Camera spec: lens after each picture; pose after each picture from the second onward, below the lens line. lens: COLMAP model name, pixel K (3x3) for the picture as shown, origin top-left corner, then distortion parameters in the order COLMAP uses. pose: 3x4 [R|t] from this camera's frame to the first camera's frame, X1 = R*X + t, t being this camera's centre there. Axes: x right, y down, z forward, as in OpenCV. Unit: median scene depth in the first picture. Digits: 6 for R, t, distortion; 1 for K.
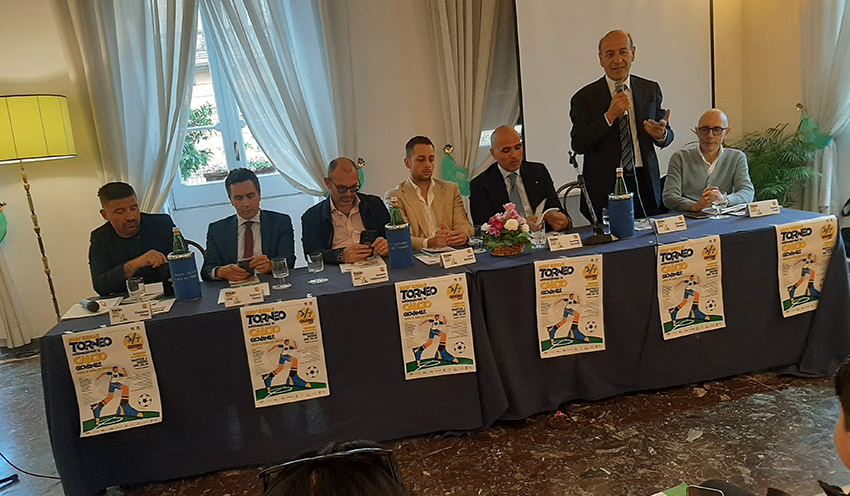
lens RADIAL K [[744.2, 0, 423.5], [0, 744.2, 281.8], [0, 0, 1]] dist [0.106613, -0.191959]
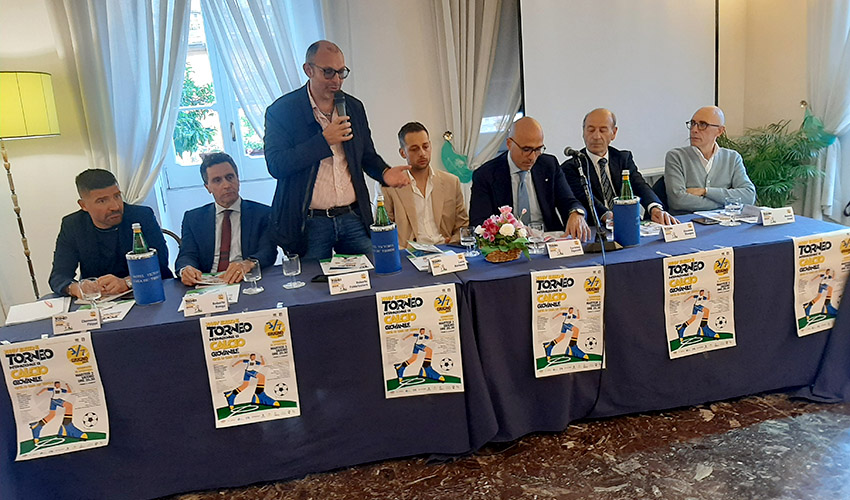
lens RADIAL K [[679.1, 0, 436.9], [0, 679.1, 236.9], [0, 0, 1]] dist [0.100909, -0.180015]
pose [[0.999588, 0.027856, 0.006923, 0.026527], [-0.027784, 0.999562, -0.010214, -0.057553], [-0.007205, 0.010017, 0.999924, 0.167860]]
